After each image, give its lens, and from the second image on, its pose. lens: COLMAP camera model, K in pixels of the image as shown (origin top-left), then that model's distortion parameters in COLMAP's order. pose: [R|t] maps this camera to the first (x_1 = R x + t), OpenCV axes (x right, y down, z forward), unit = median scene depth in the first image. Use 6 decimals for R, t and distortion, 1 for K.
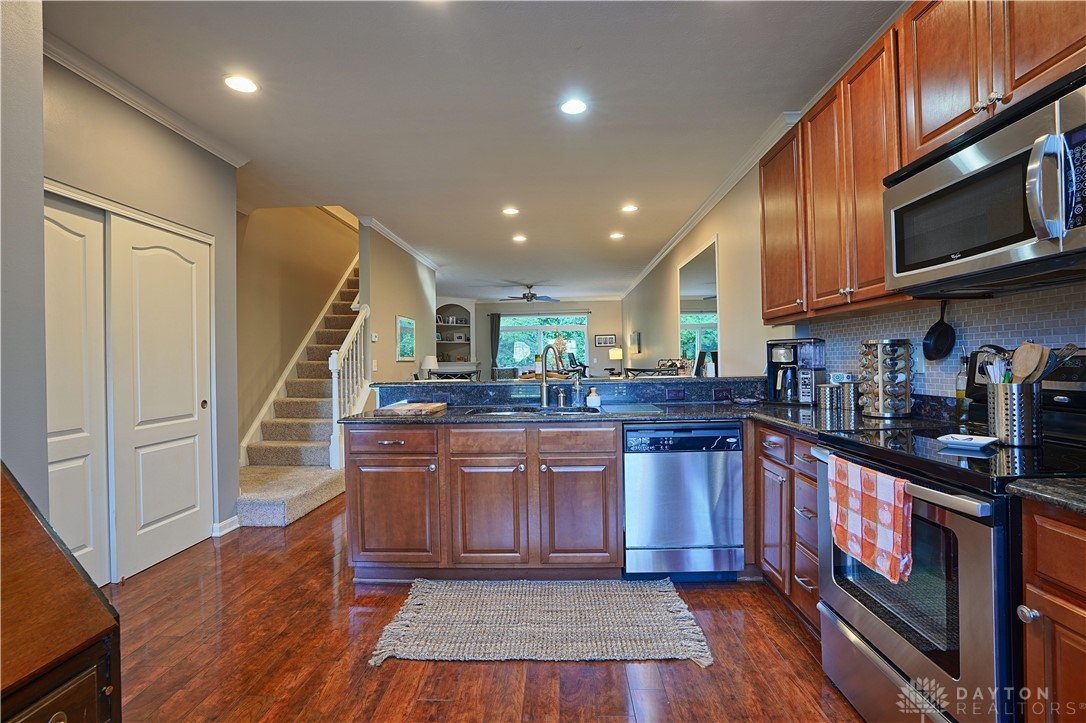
lens RADIAL K [[498.0, 0, 544.4], [0, 498.0, 361.4], [0, 0, 1]] dist [-0.060591, 0.003536]
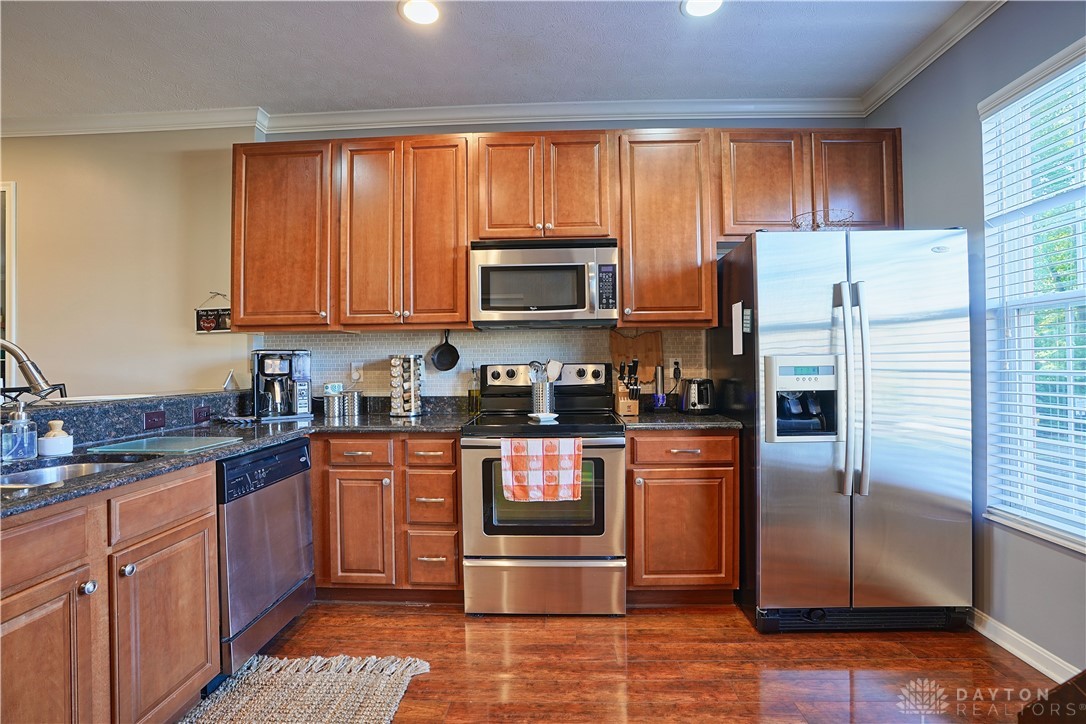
lens RADIAL K [[498.0, 0, 542.1], [0, 498.0, 360.1], [0, 0, 1]] dist [-0.060591, 0.003536]
pose [[0.003659, 0.023312, 0.999722, -0.581731], [0.010299, 0.999674, -0.023349, 0.003271], [-0.999940, 0.010382, 0.003417, 0.620362]]
